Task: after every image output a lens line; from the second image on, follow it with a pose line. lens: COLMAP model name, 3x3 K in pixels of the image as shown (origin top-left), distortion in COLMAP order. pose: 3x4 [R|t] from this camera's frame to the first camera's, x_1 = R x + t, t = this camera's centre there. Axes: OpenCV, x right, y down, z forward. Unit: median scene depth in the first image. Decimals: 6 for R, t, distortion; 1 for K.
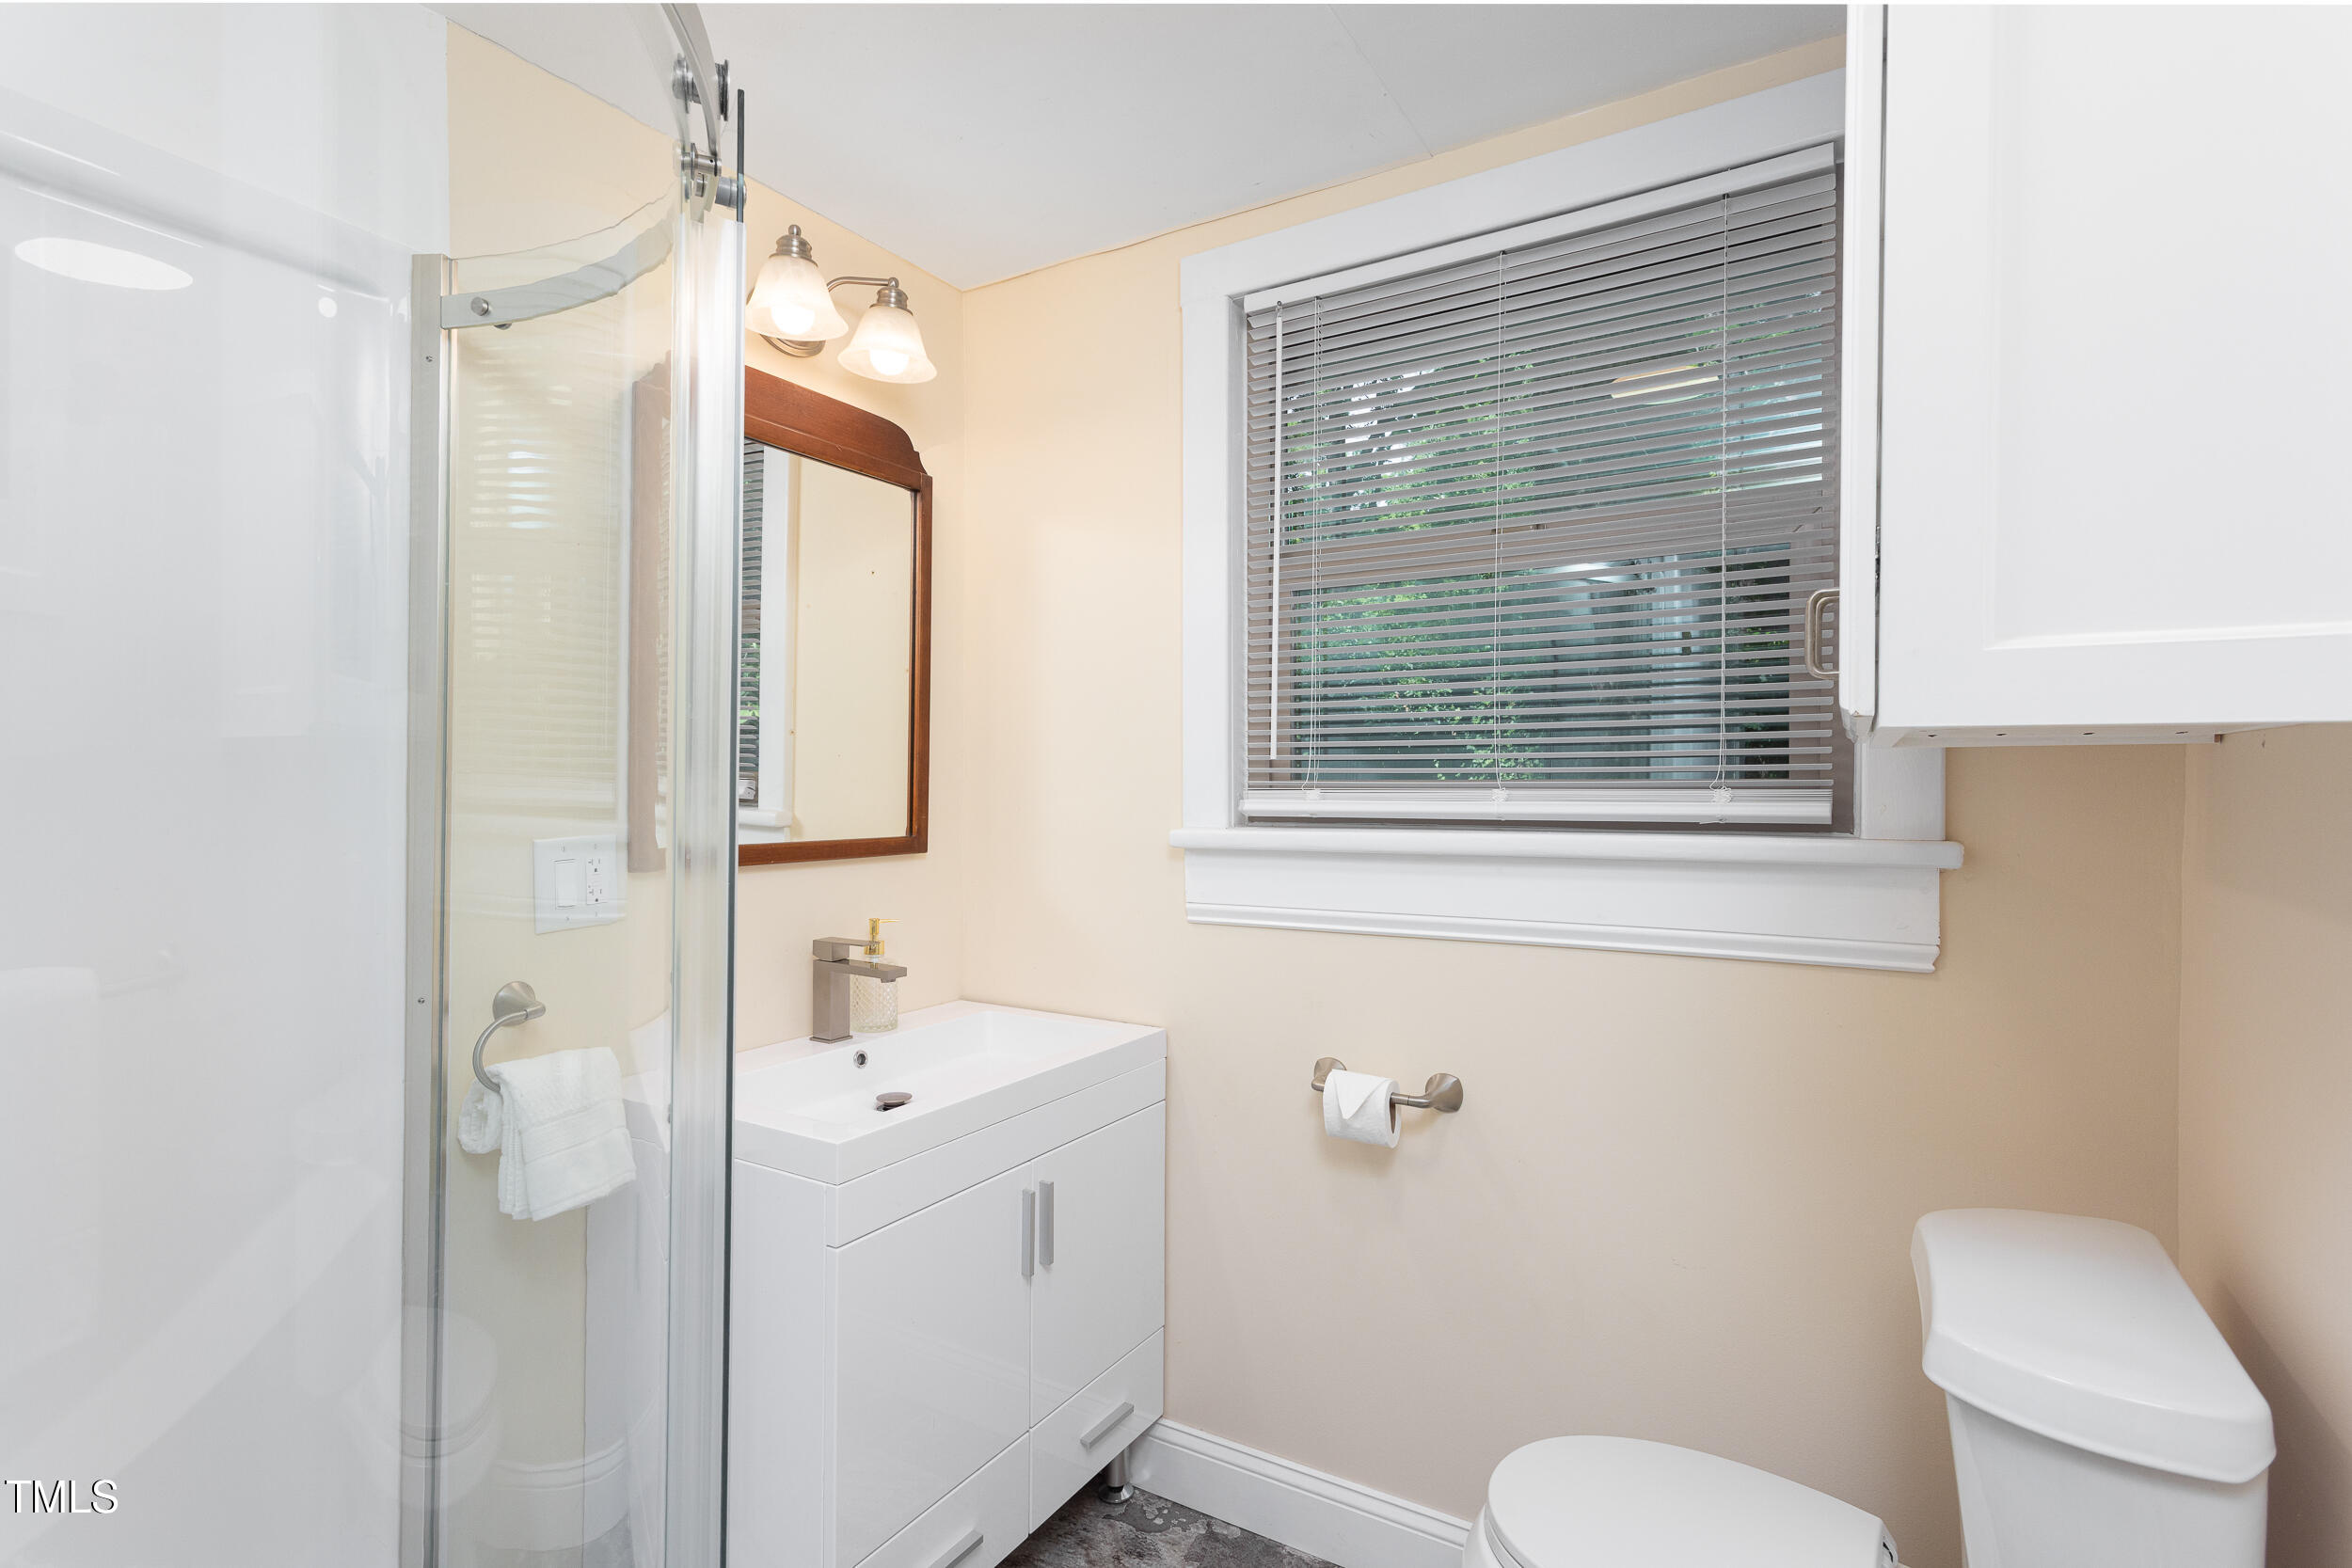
lens RADIAL K [[1120.3, 0, 1176.0], [0, 1120.3, 784.0], [0, 0, 1]] dist [-0.000063, 0.000006]
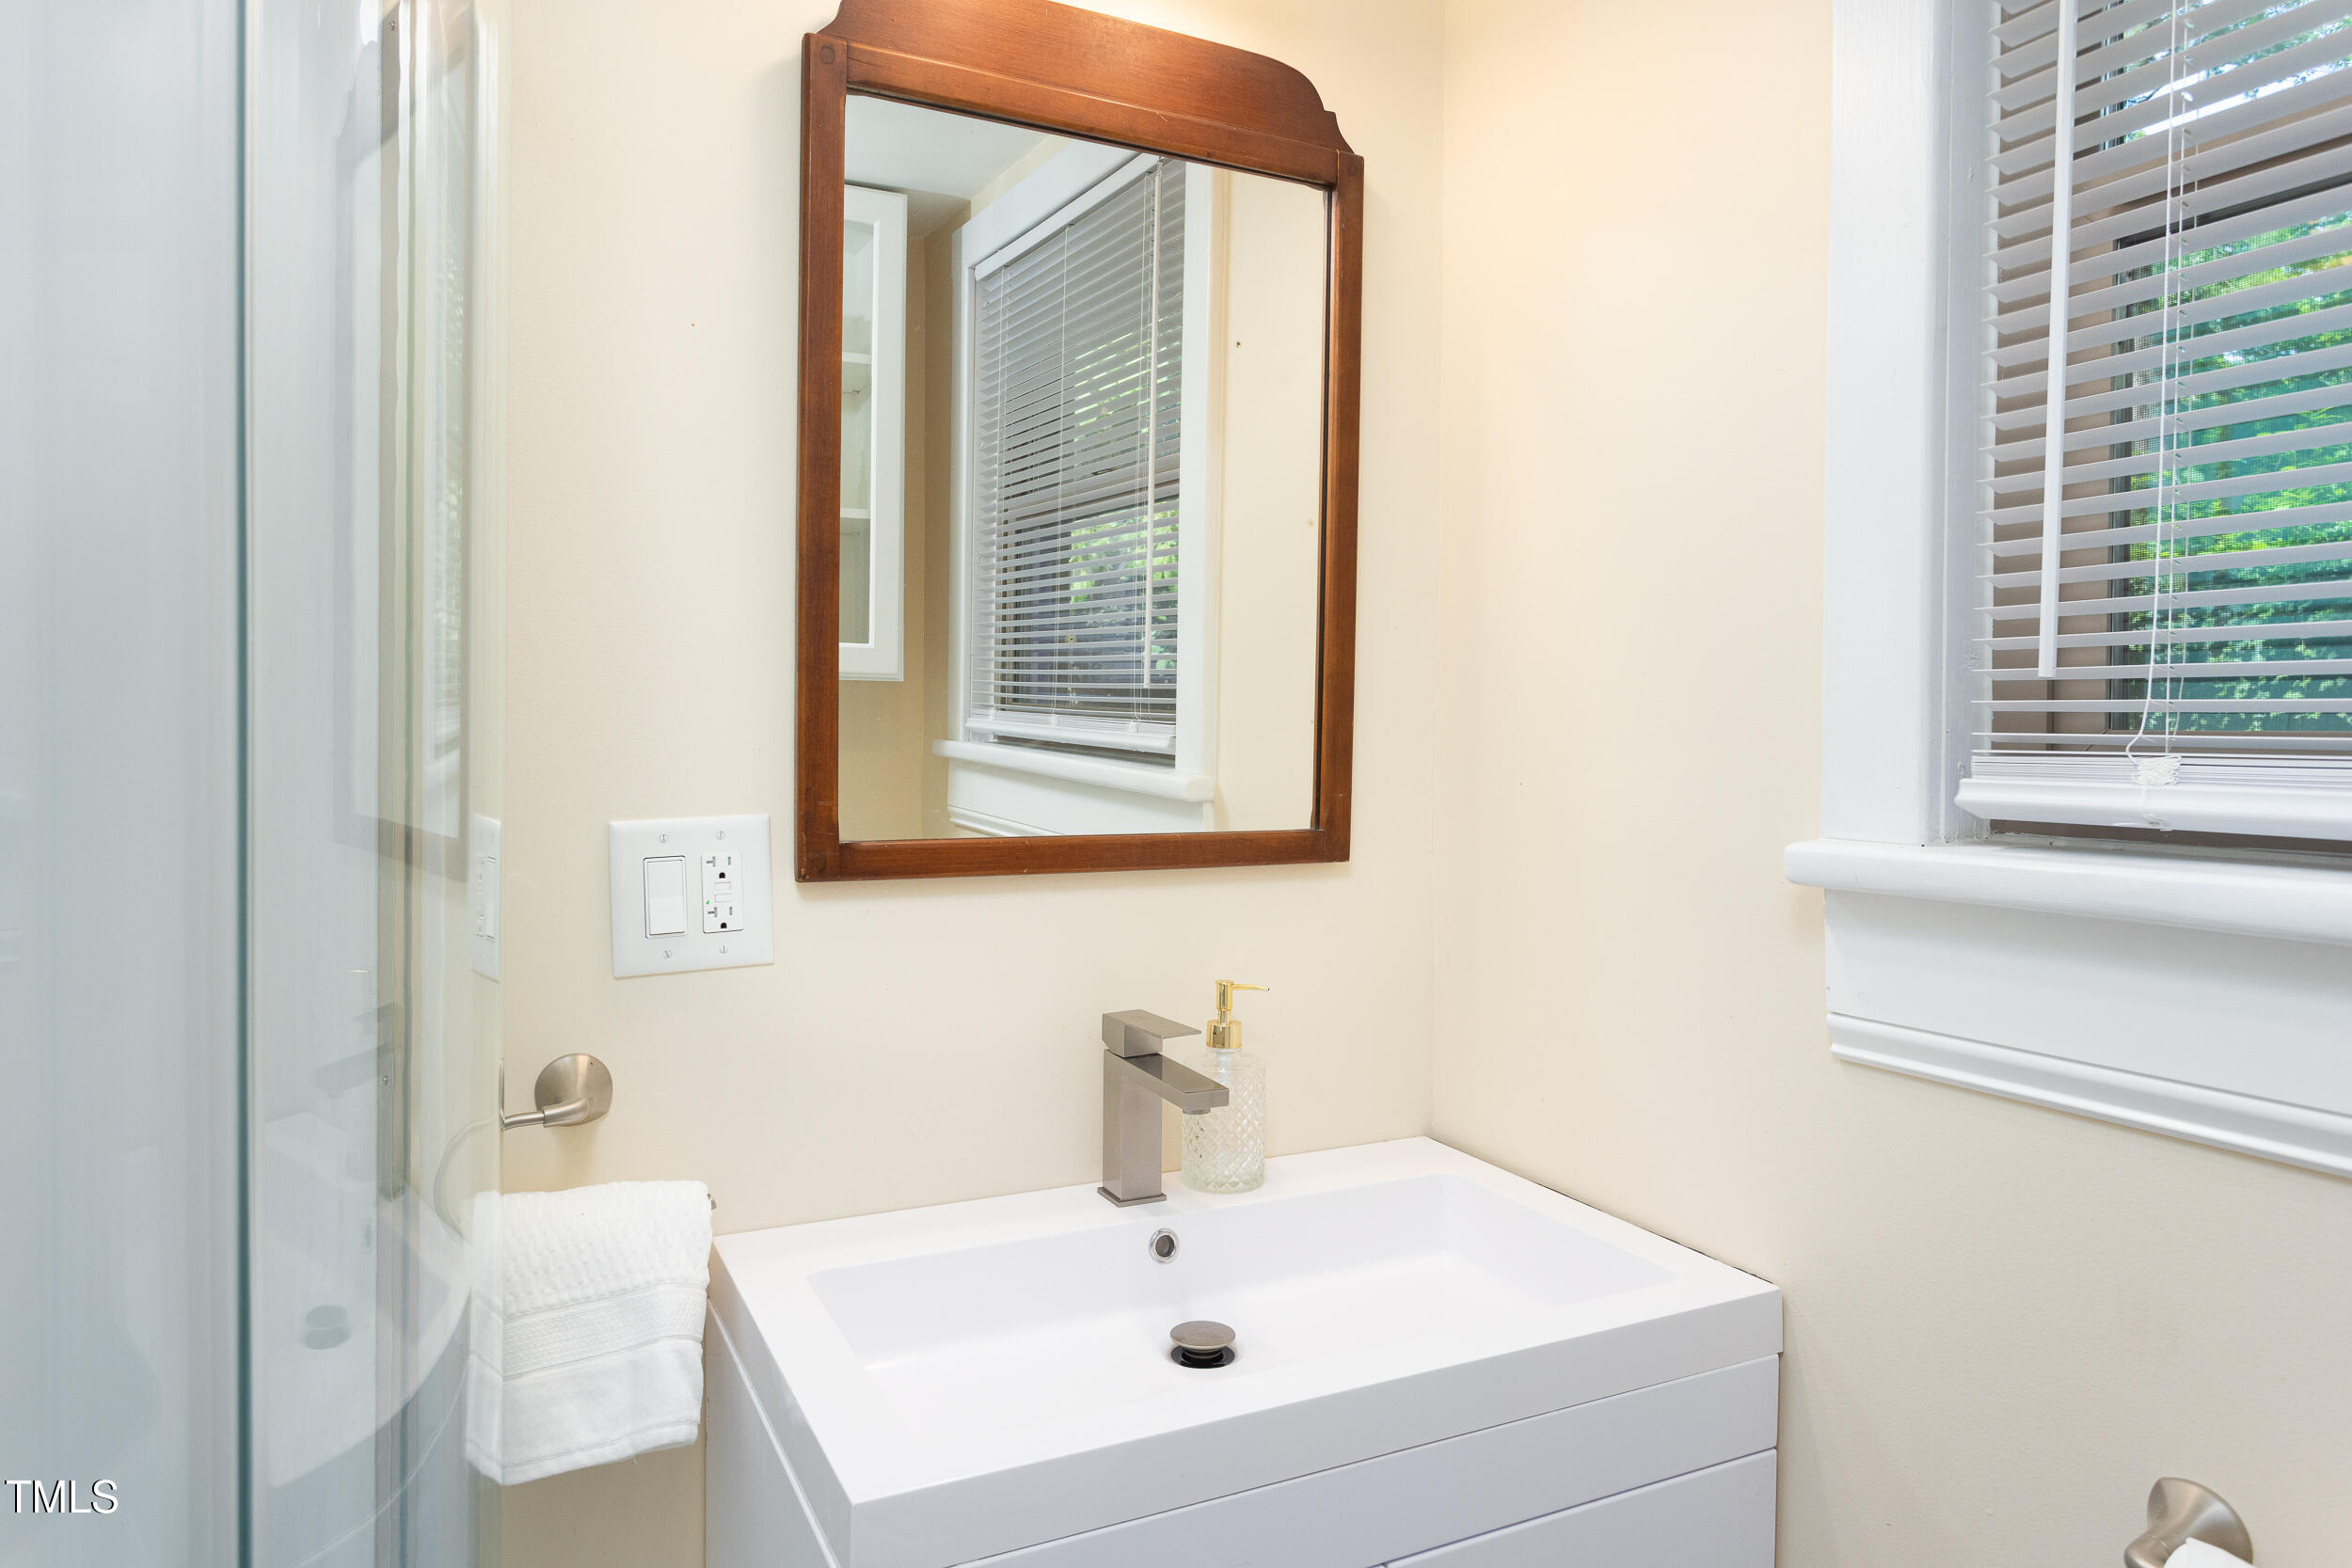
lens RADIAL K [[1555.1, 0, 1180.4], [0, 1555.1, 755.6], [0, 0, 1]] dist [0.000817, 0.000761]
pose [[0.851659, 0.013683, -0.523917, 0.110402], [-0.004851, 0.999822, 0.018226, -0.003227], [0.524073, -0.012981, 0.851574, 0.359296]]
